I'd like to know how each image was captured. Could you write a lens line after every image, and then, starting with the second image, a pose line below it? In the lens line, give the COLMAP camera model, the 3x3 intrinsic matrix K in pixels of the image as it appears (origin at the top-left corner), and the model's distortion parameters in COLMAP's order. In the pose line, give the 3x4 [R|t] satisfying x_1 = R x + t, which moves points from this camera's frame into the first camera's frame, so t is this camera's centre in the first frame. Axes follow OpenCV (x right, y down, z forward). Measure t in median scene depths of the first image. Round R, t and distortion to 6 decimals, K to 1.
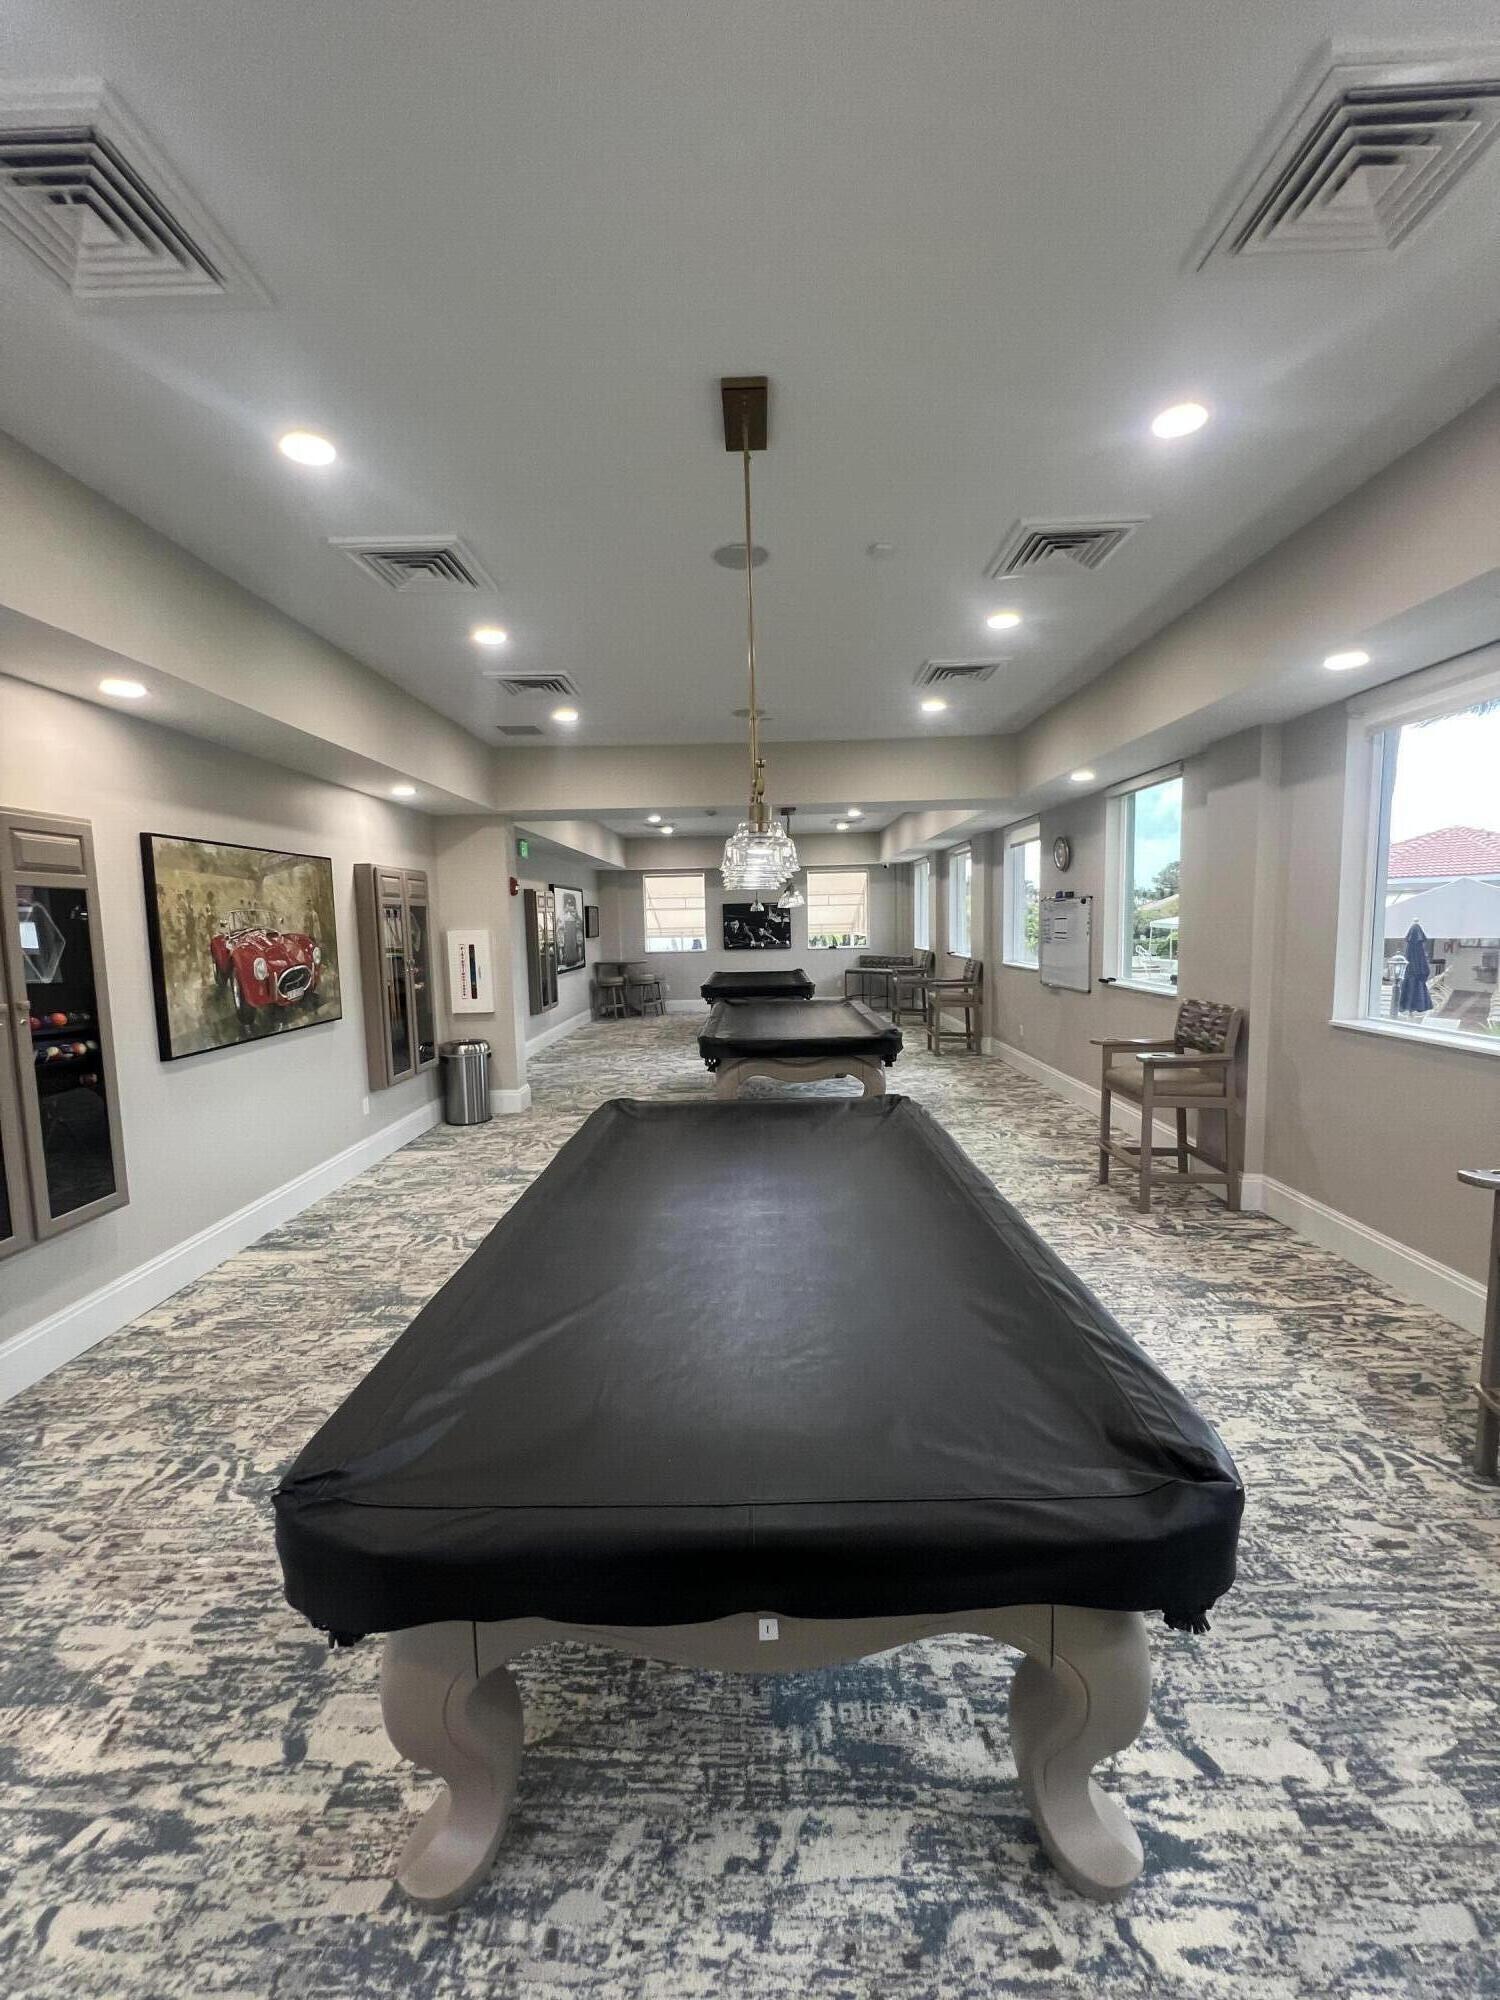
lens RADIAL K [[796.5, 0, 753.5], [0, 796.5, 998.0], [0, 0, 1]] dist [-0.000434, 0.000089]
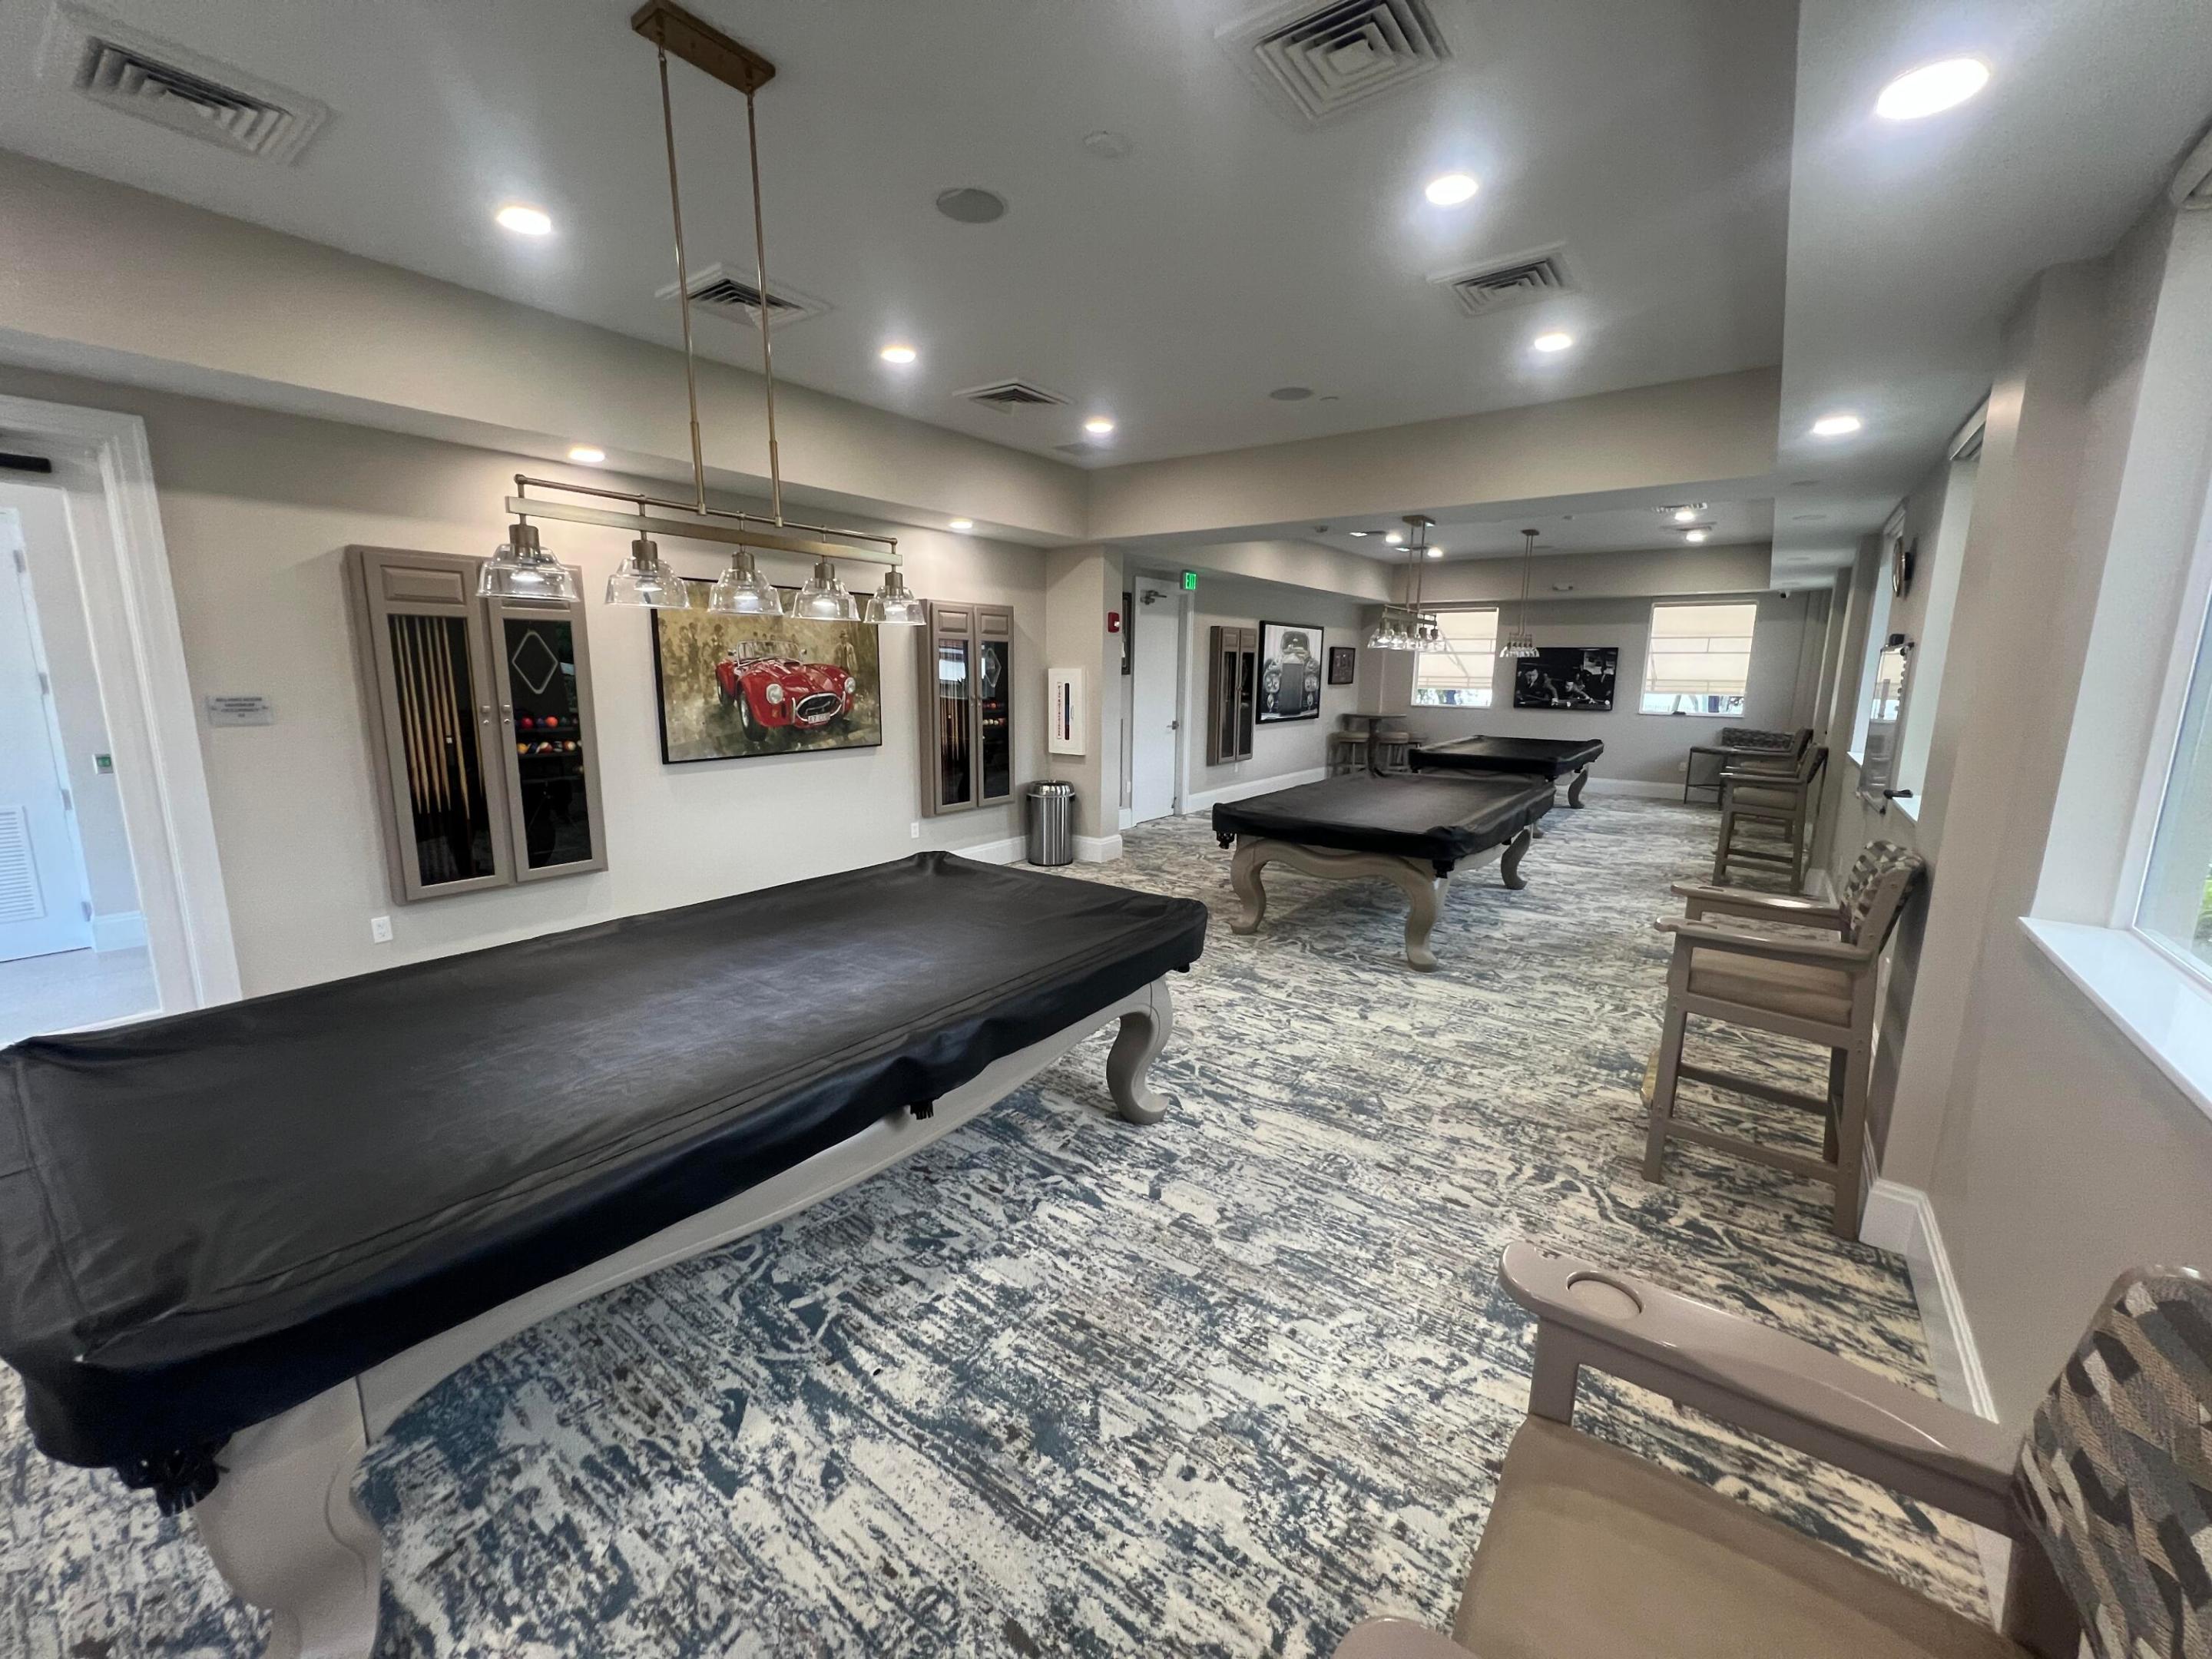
lens RADIAL K [[880.9, 0, 1111.4], [0, 880.9, 821.3], [0, 0, 1]] dist [-0.000434, 0.000089]
pose [[0.809519, 0.132475, -0.571952, 0.485707], [-0.086135, 0.990467, 0.107499, -0.030801], [0.580741, -0.037758, 0.813212, 0.230550]]
